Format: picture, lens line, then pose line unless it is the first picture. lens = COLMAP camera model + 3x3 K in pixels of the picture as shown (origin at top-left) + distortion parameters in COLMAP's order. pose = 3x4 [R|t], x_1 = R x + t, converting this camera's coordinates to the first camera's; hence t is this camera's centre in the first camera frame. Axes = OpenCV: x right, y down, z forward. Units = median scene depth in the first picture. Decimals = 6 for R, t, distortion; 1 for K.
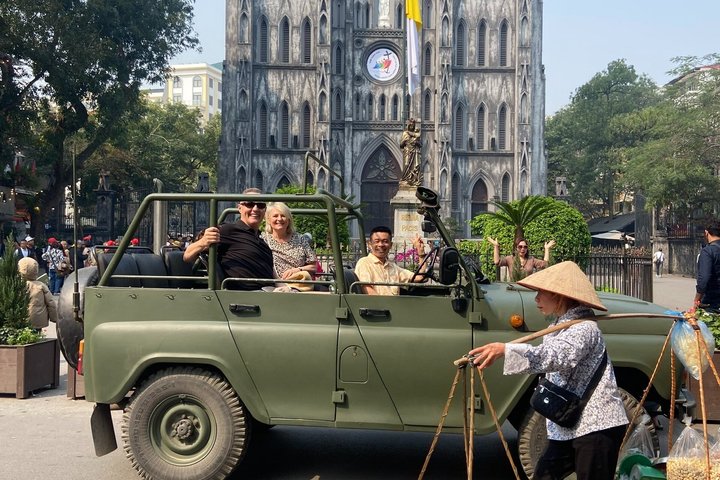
lens RADIAL K [[781.2, 0, 360.0], [0, 781.2, 240.0], [0, 0, 1]] dist [0.167768, 0.006290]
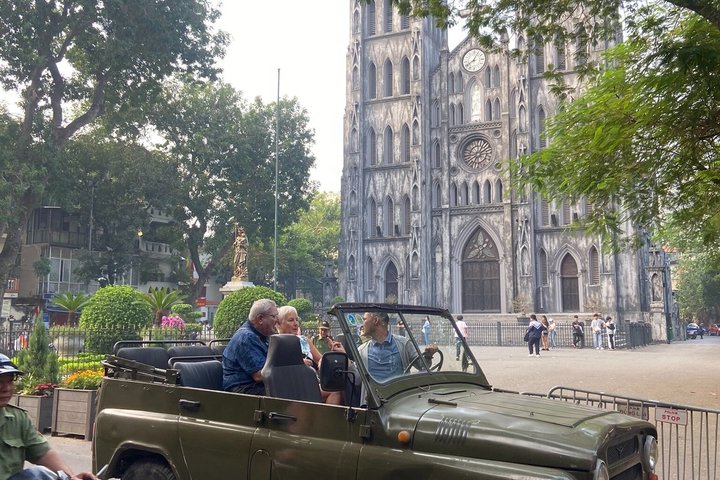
lens RADIAL K [[781.2, 0, 360.0], [0, 781.2, 240.0], [0, 0, 1]] dist [0.167768, 0.006290]
pose [[0.892829, -0.064806, -0.445710, 0.373604], [0.021815, 0.994655, -0.100924, 0.002579], [0.449868, 0.080384, 0.889470, -0.036190]]
